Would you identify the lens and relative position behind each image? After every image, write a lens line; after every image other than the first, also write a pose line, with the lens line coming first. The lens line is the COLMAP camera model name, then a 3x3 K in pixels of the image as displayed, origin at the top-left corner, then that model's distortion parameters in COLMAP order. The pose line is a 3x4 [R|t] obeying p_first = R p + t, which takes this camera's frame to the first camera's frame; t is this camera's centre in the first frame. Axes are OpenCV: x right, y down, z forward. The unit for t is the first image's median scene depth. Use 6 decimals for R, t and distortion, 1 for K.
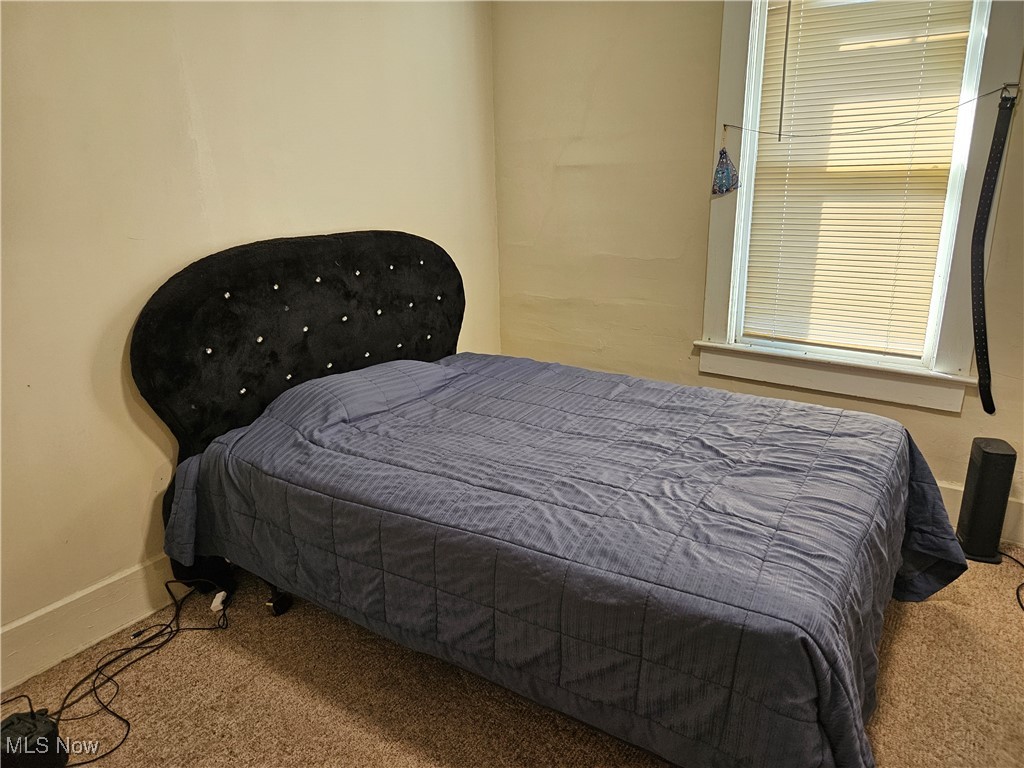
lens RADIAL K [[687.1, 0, 511.1], [0, 687.1, 381.1], [0, 0, 1]] dist [0.036455, -0.003860]
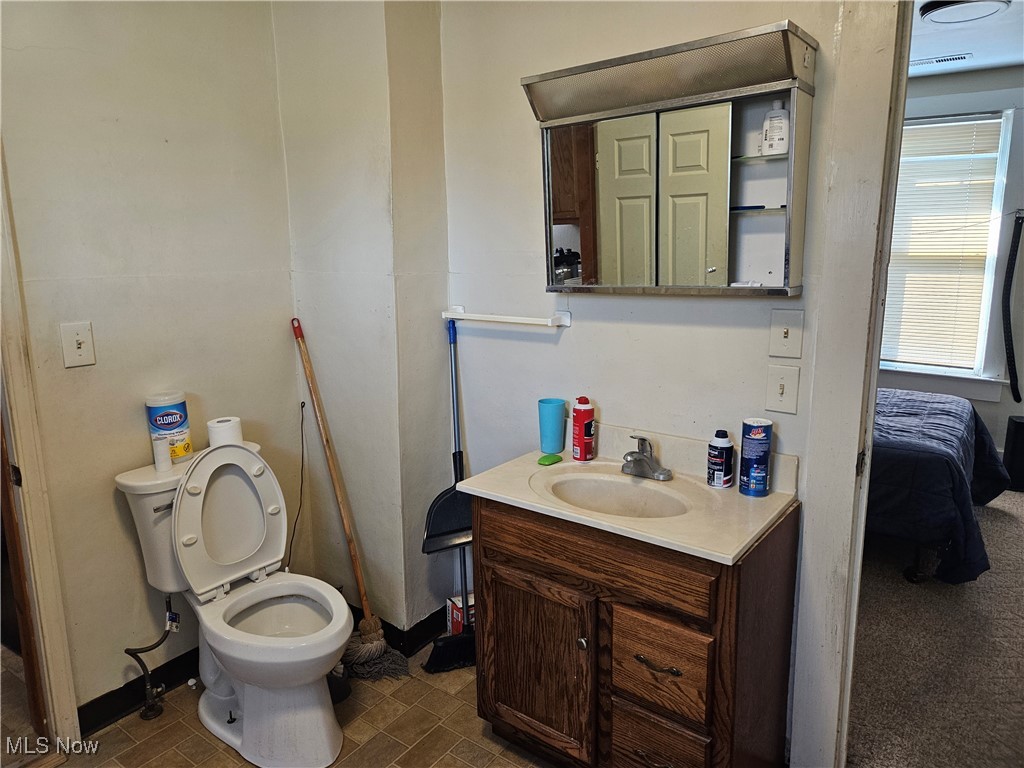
lens RADIAL K [[687.1, 0, 513.9], [0, 687.1, 380.3], [0, 0, 1]] dist [0.036455, -0.003860]
pose [[0.999780, 0.019708, -0.007213, -0.492721], [-0.020289, 0.995534, -0.092201, 0.173011], [0.005364, 0.092327, 0.995714, -0.653880]]
